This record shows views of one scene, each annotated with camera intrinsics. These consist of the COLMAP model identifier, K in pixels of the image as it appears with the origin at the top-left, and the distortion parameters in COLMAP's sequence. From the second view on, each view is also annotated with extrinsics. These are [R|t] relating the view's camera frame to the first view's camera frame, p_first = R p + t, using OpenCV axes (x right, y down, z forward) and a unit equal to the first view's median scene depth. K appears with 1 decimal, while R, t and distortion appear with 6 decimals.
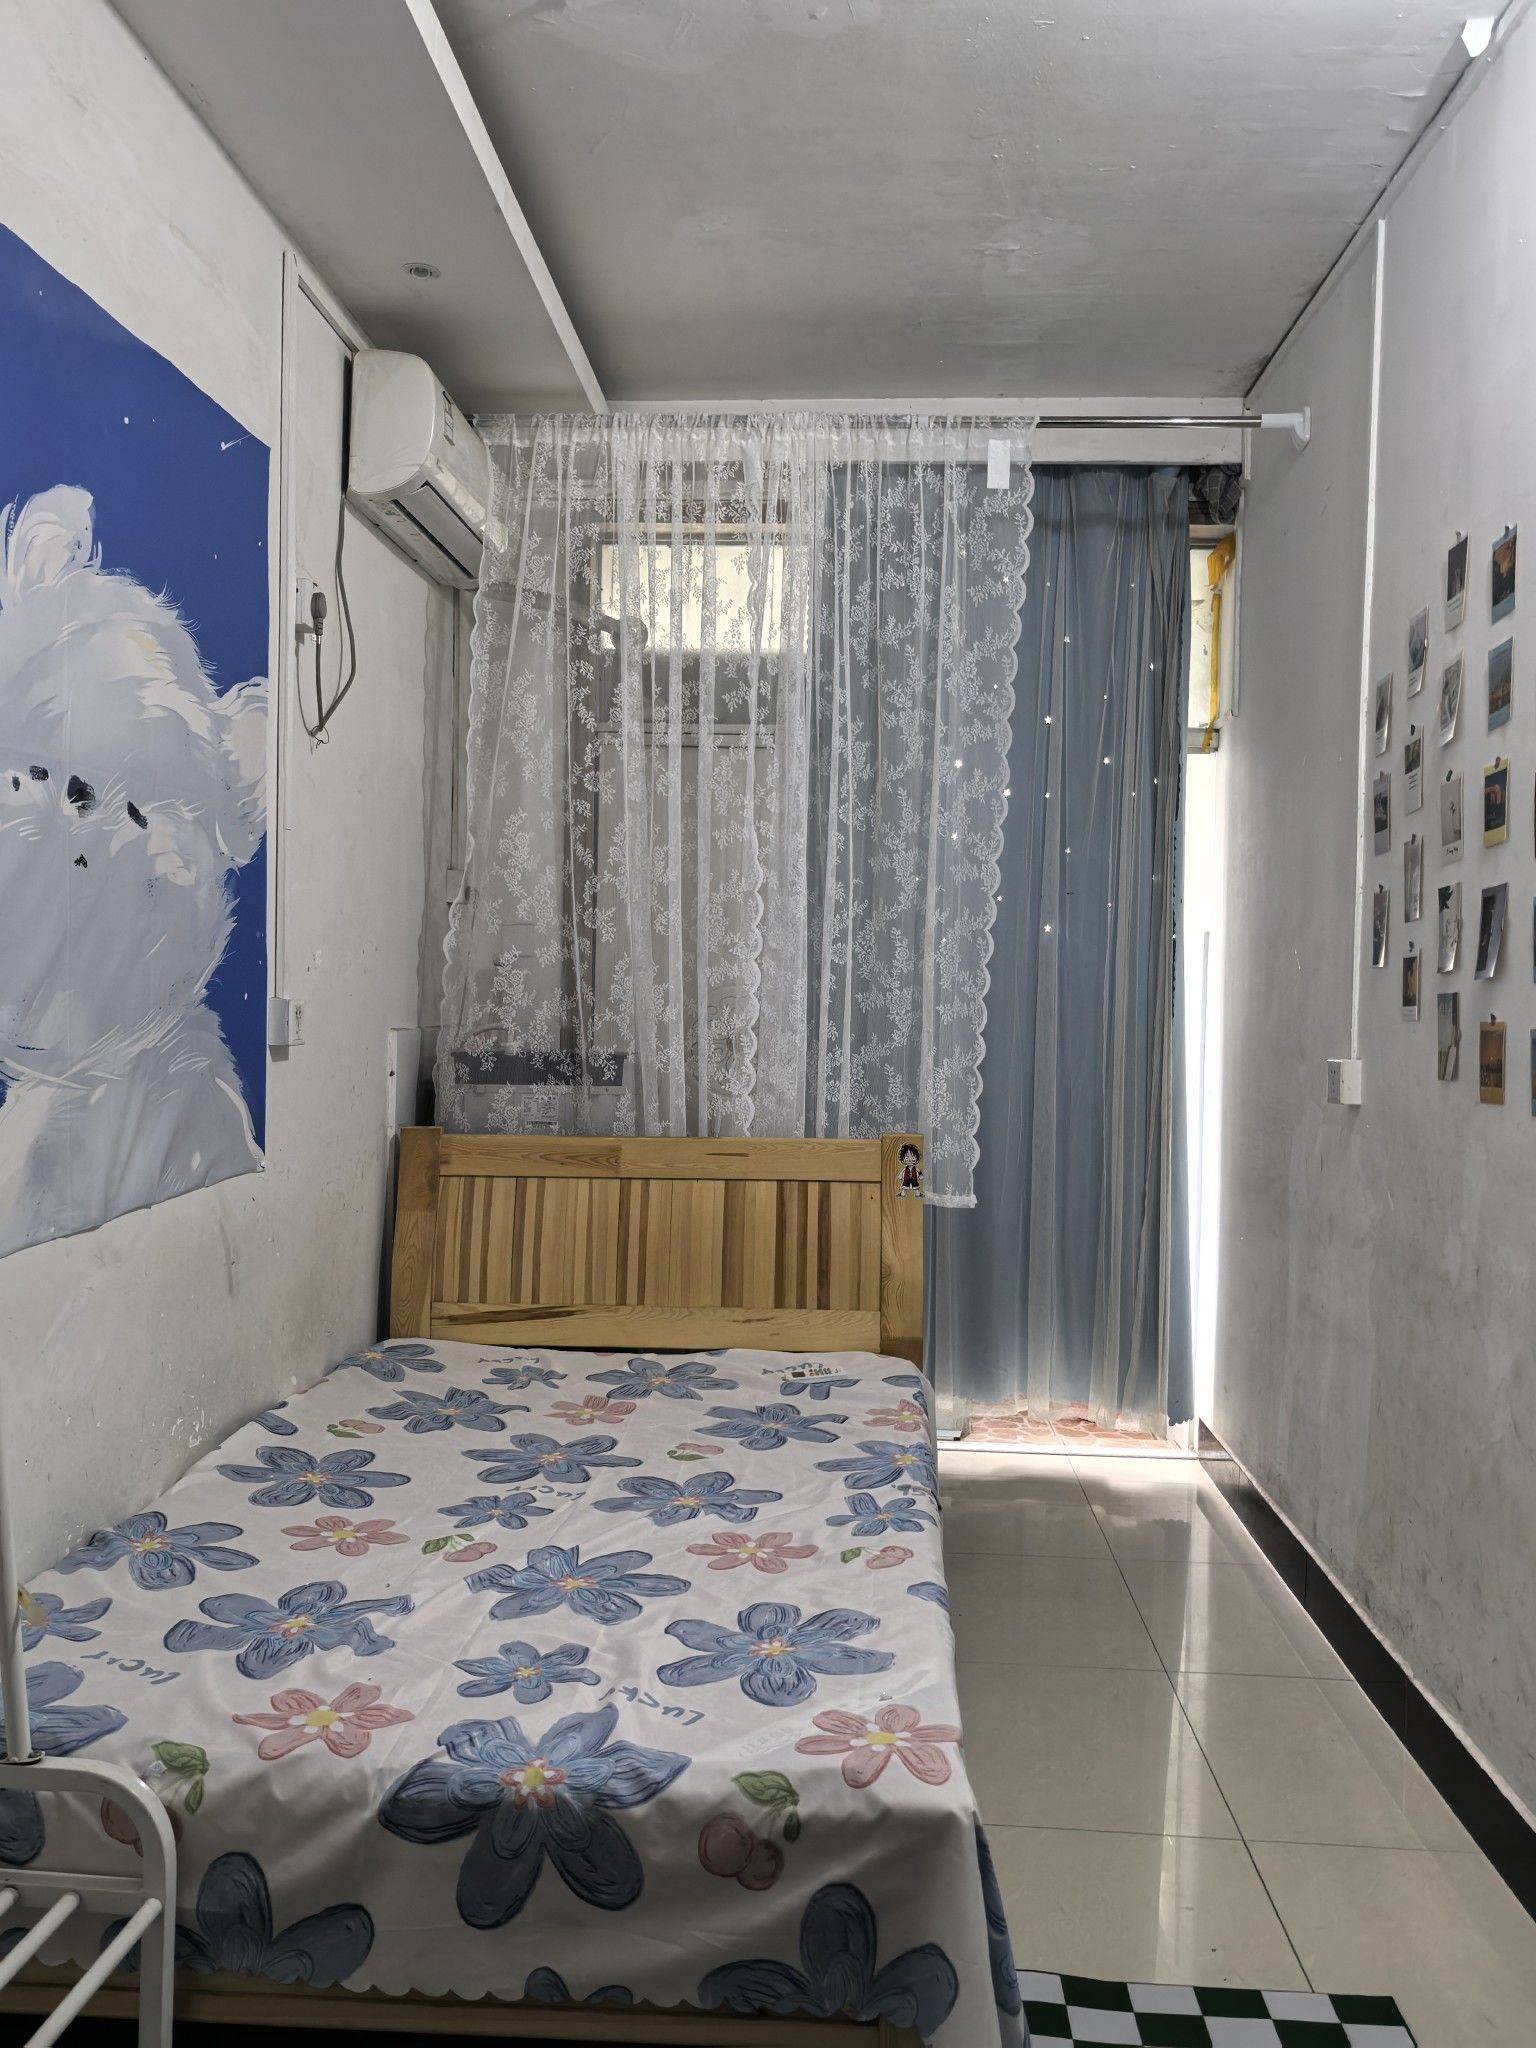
lens RADIAL K [[1618.3, 0, 768.4], [0, 1618.3, 1032.5], [0, 0, 1]] dist [0.028110, -0.012104]
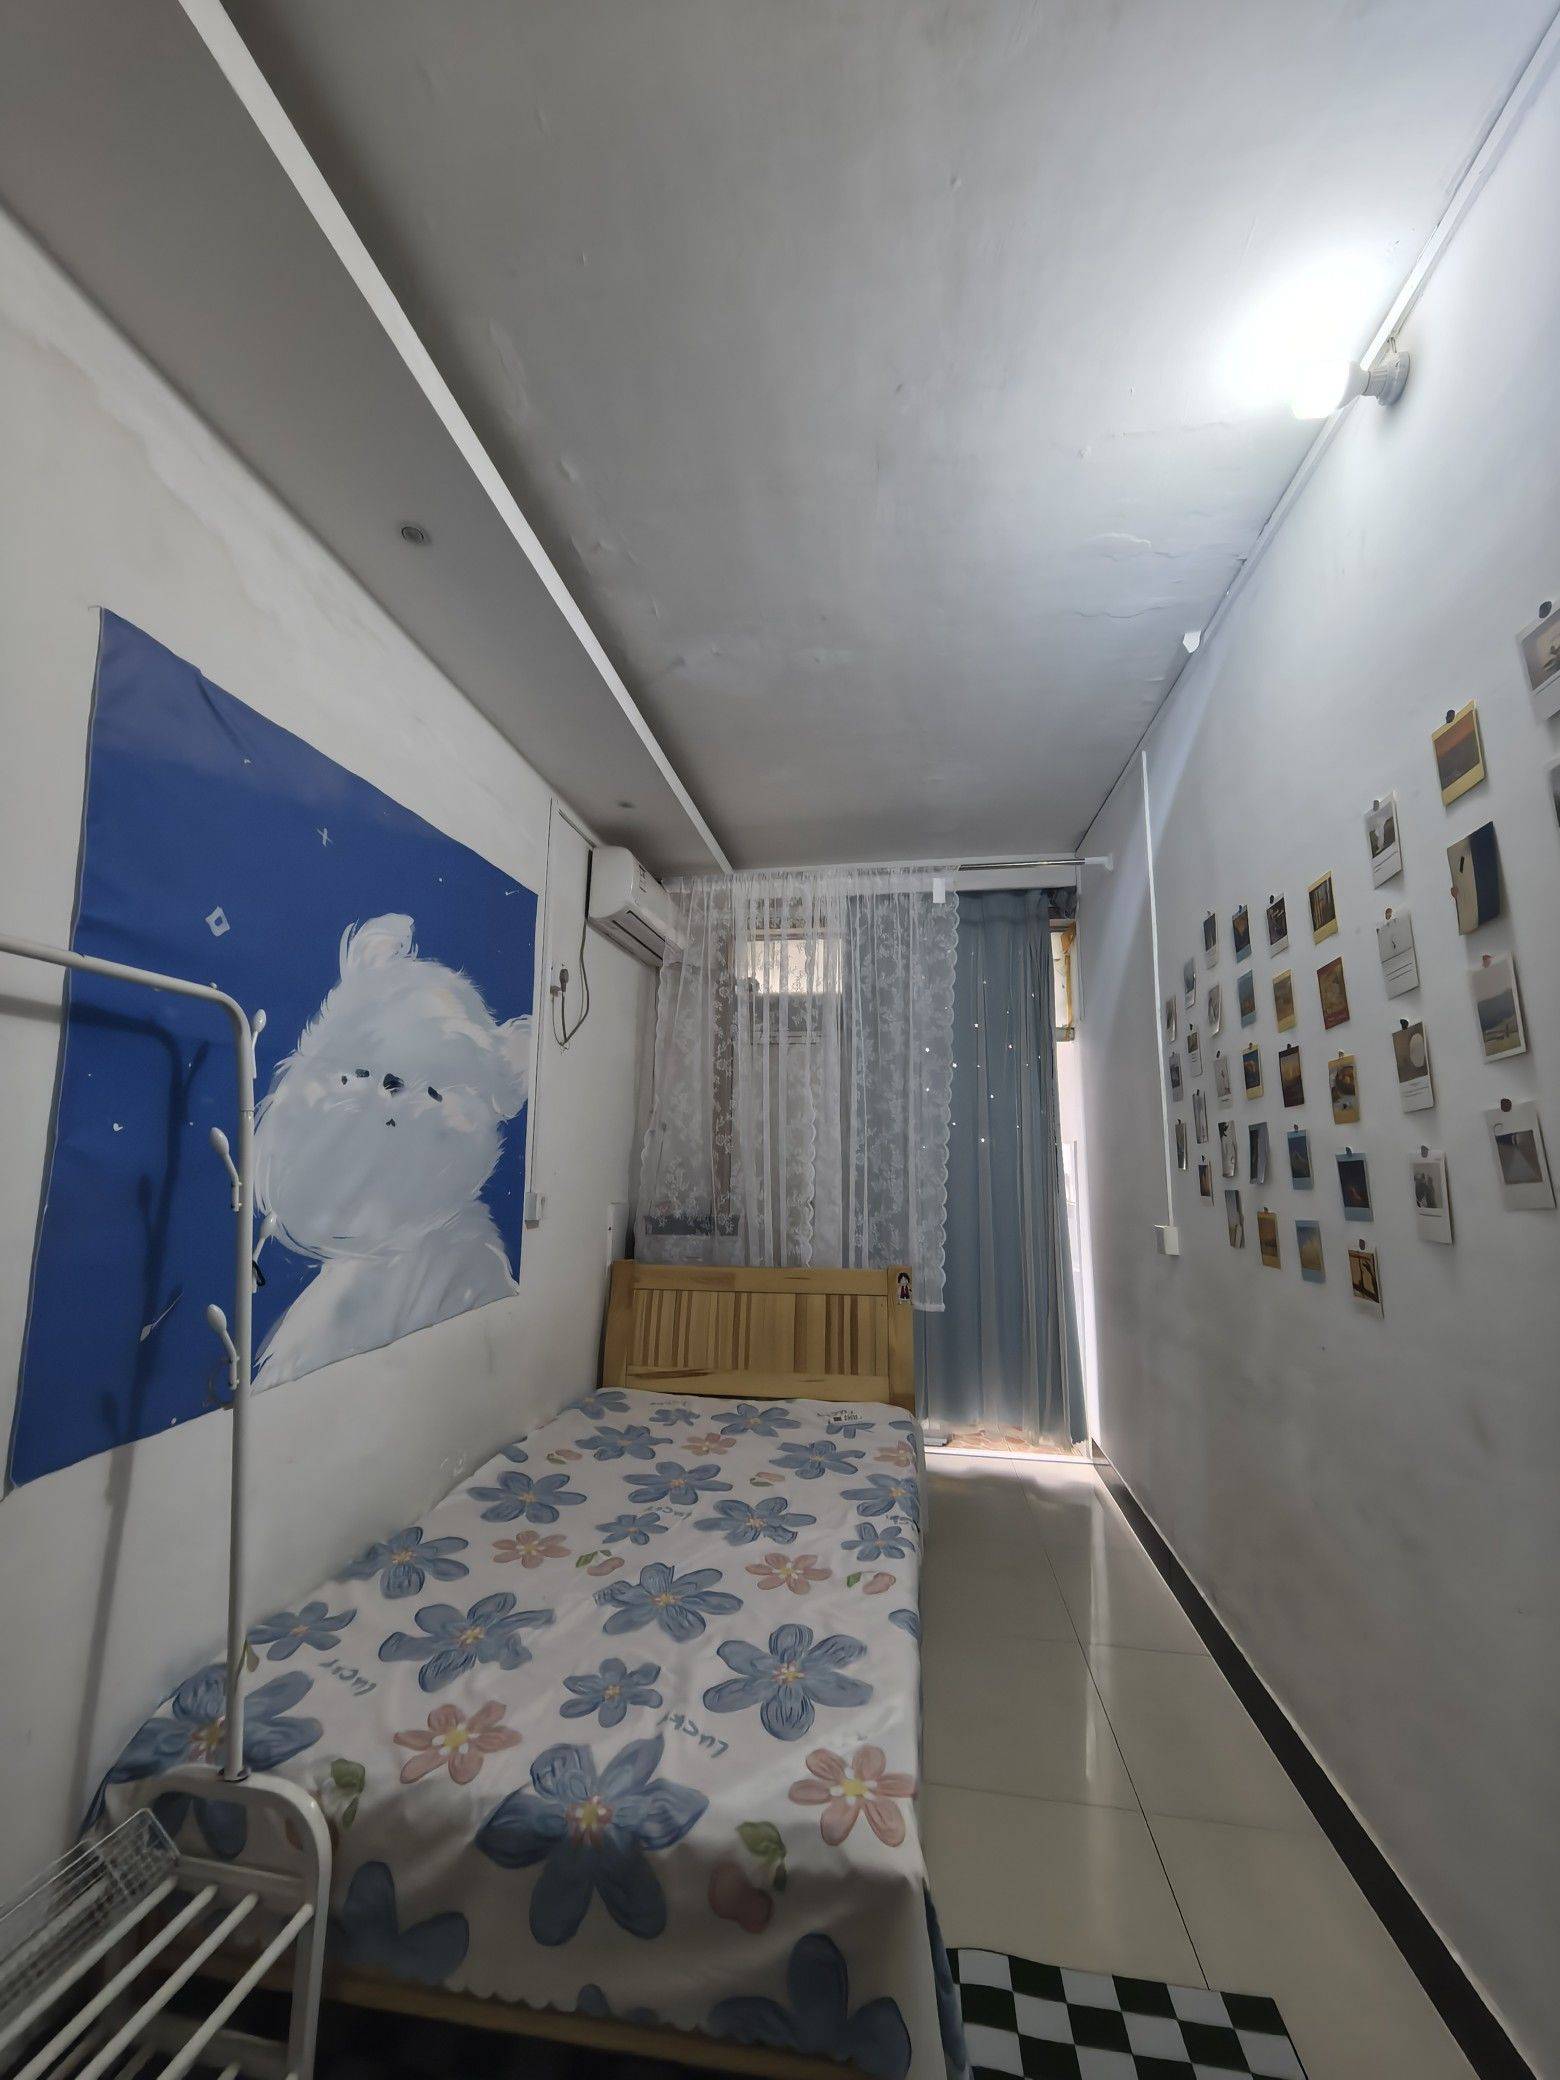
lens RADIAL K [[797.8, 0, 773.1], [0, 797.8, 1045.2], [0, 0, 1]] dist [0.007548, -0.002871]
pose [[0.994795, -0.023608, -0.099122, 0.049841], [0.006517, 0.985539, -0.169321, -0.030993], [0.101686, 0.167794, 0.980564, 0.152362]]
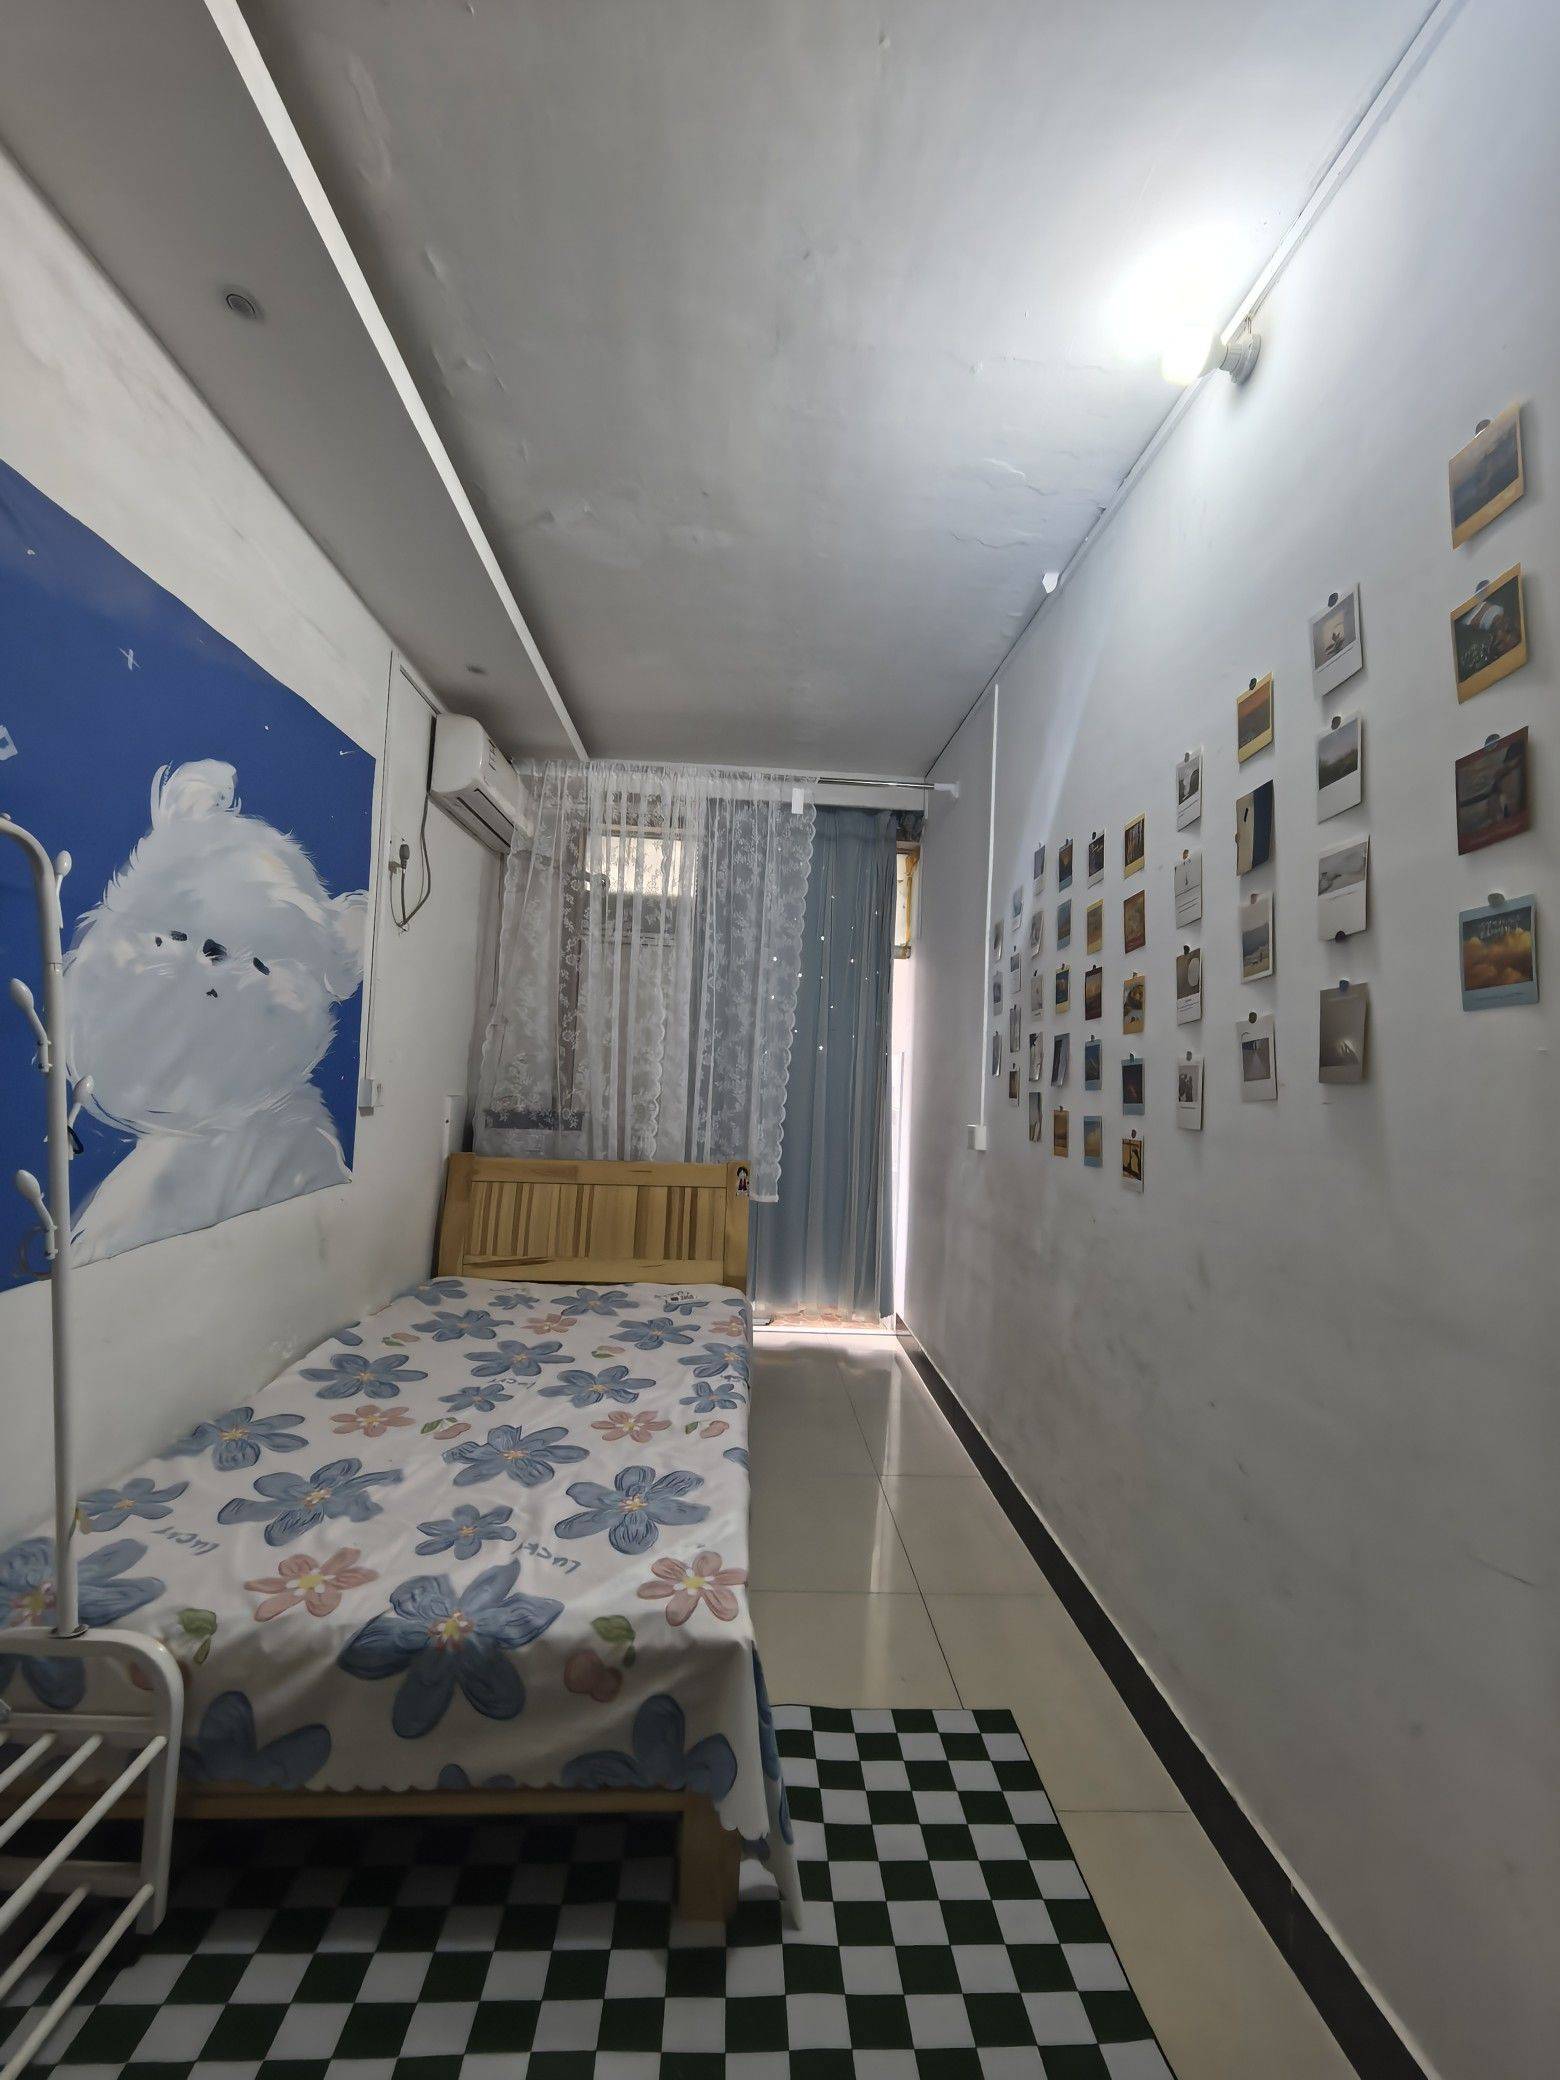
lens RADIAL K [[797.8, 0, 773.1], [0, 797.8, 1045.2], [0, 0, 1]] dist [0.007548, -0.002871]
pose [[0.994033, 0.027858, 0.105461, 0.029828], [-0.021374, 0.997840, -0.062120, -0.013876], [-0.106964, 0.059495, 0.992481, 0.131592]]
